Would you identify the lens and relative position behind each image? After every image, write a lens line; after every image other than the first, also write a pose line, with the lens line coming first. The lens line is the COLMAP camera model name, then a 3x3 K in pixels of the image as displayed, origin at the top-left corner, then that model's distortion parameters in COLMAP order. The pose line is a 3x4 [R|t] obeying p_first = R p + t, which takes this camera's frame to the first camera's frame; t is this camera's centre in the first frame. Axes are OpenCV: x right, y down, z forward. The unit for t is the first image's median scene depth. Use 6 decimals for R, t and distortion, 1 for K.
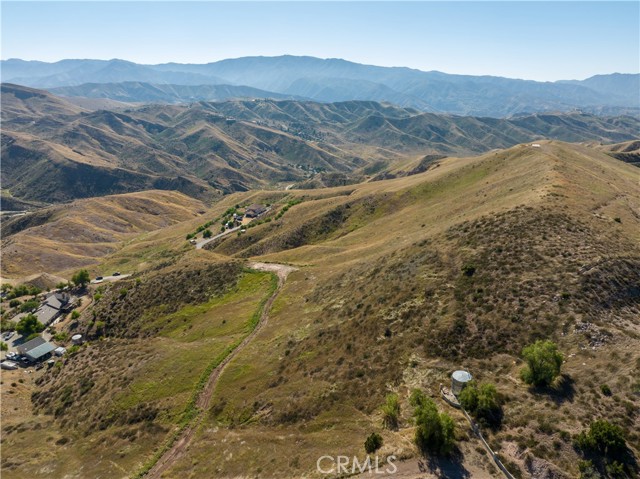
lens RADIAL K [[451.8, 0, 318.1], [0, 451.8, 236.7], [0, 0, 1]] dist [-0.038561, -0.010072]
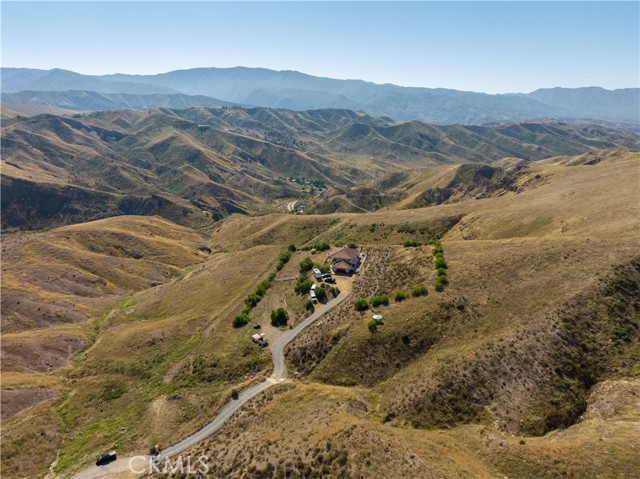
lens RADIAL K [[451.8, 0, 322.0], [0, 451.8, 238.6], [0, 0, 1]] dist [-0.038561, -0.010072]
pose [[0.993771, -0.026298, 0.108290, -0.063135], [0.028795, 0.999353, -0.021554, -0.020332], [-0.107653, 0.024538, 0.993886, 0.124261]]
